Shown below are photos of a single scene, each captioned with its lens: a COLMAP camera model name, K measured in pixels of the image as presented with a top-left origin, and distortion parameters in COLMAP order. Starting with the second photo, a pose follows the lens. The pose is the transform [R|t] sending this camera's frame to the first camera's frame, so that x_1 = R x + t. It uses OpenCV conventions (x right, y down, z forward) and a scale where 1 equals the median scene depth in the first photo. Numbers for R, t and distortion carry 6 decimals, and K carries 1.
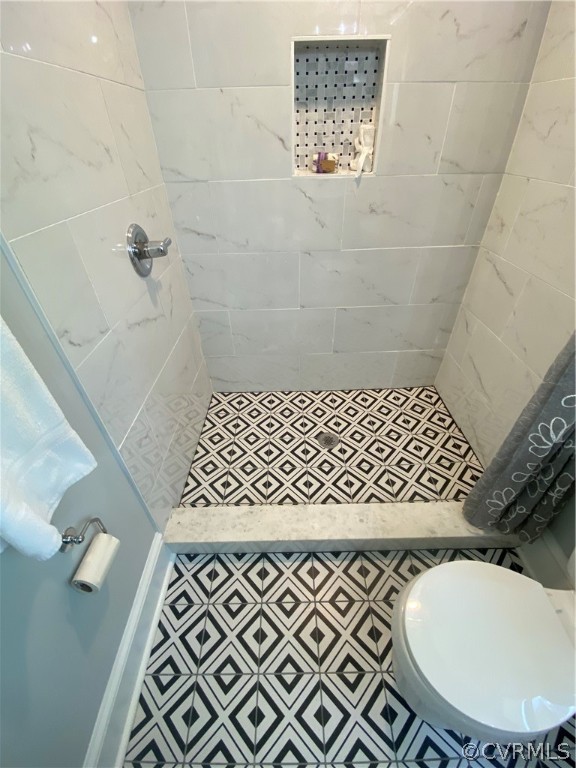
lens RADIAL K [[314.4, 0, 286.6], [0, 314.4, 379.5], [0, 0, 1]] dist [0.020426, -0.018975]
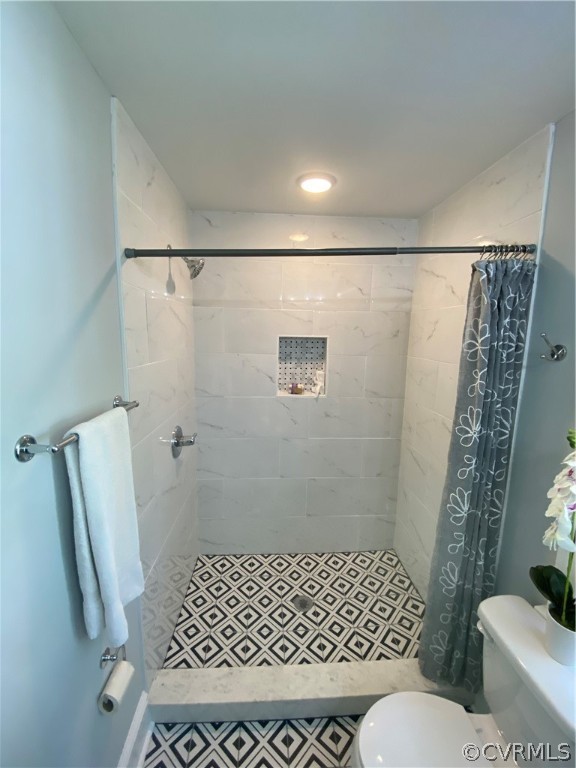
lens RADIAL K [[314.4, 0, 286.6], [0, 314.4, 379.5], [0, 0, 1]] dist [0.020426, -0.018975]
pose [[0.997772, 0.037881, 0.054923, -0.017396], [-0.006499, 0.874458, -0.485058, 0.055727], [-0.066402, 0.483621, 0.872755, -0.391201]]
